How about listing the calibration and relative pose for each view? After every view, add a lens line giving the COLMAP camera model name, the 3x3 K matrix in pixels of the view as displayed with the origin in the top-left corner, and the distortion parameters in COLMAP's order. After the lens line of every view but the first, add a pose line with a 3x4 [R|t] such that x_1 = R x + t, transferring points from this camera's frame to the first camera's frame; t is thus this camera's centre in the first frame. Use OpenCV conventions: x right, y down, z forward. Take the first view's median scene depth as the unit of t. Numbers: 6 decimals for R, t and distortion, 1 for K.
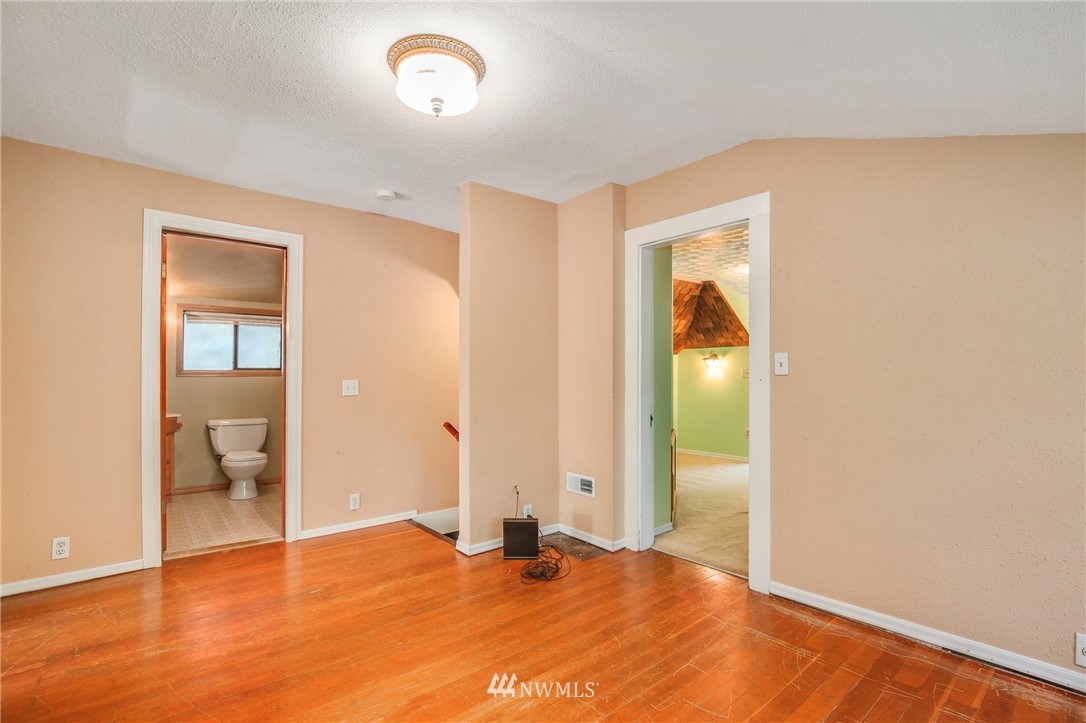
lens RADIAL K [[501.2, 0, 545.5], [0, 501.2, 368.9], [0, 0, 1]] dist [-0.026195, 0.001278]
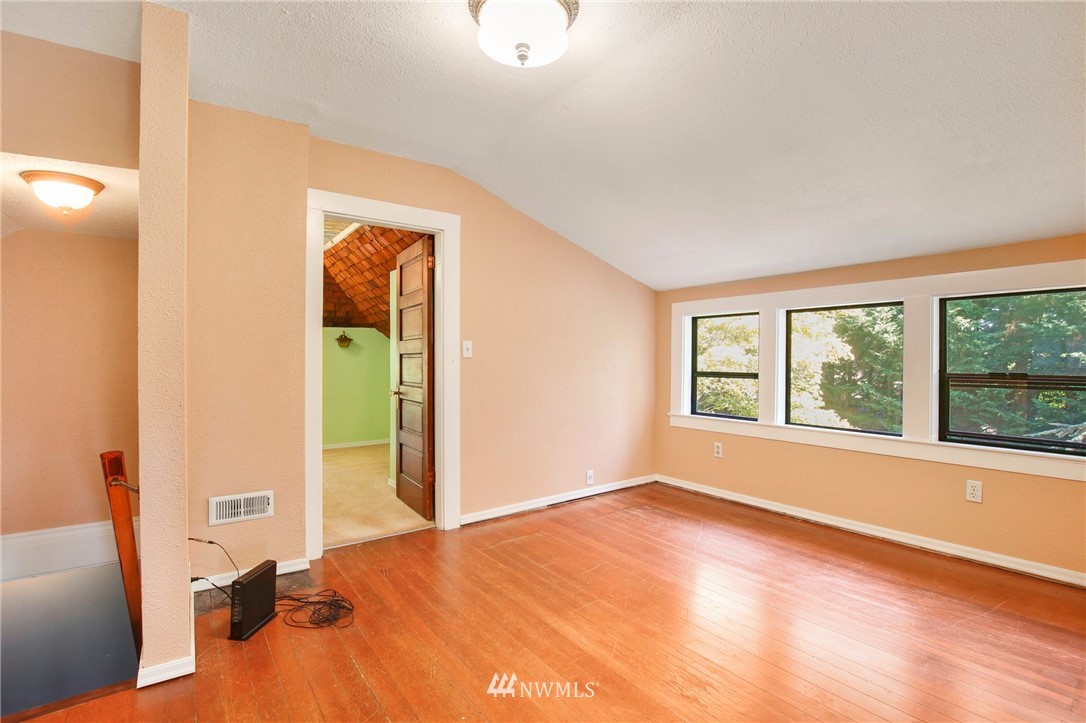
lens RADIAL K [[501.2, 0, 548.1], [0, 501.2, 362.3], [0, 0, 1]] dist [-0.026195, 0.001278]
pose [[0.066668, -0.003226, 0.997770, -0.359986], [-0.008913, 0.999953, 0.003829, 0.007705], [-0.997735, -0.009148, 0.066636, 0.295188]]
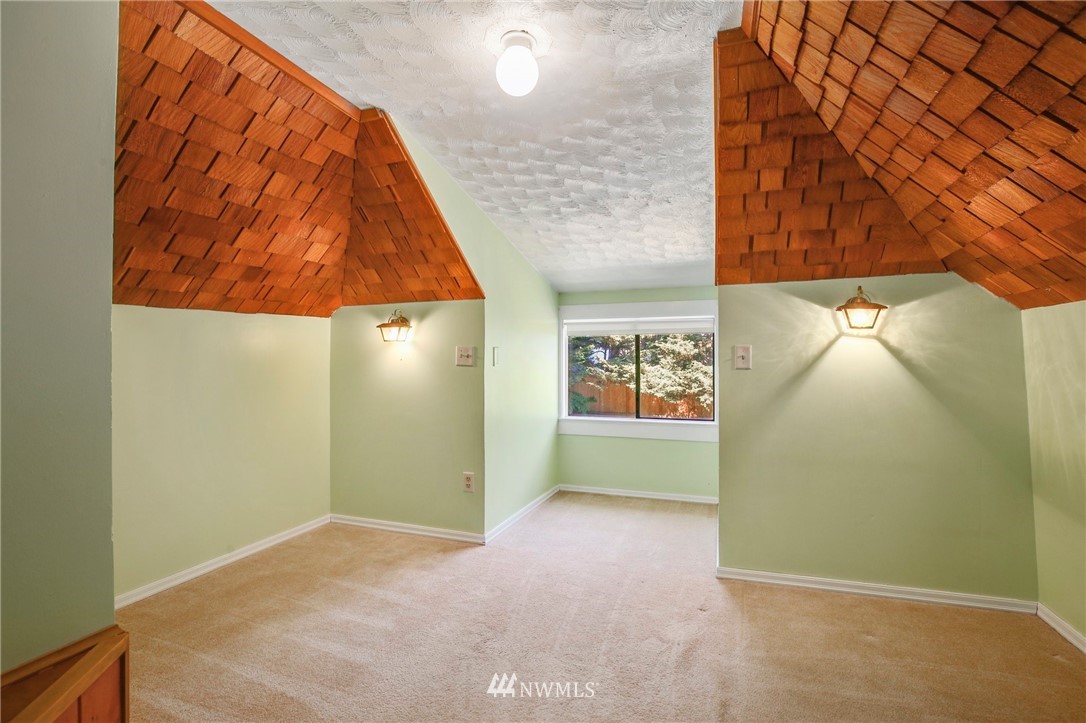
lens RADIAL K [[501.2, 0, 542.5], [0, 501.2, 357.0], [0, 0, 1]] dist [-0.026195, 0.001278]
pose [[0.862719, 0.002170, 0.505680, 0.234189], [-0.004967, 0.999979, 0.004181, 0.006901], [-0.505660, -0.006119, 0.862711, 0.576789]]
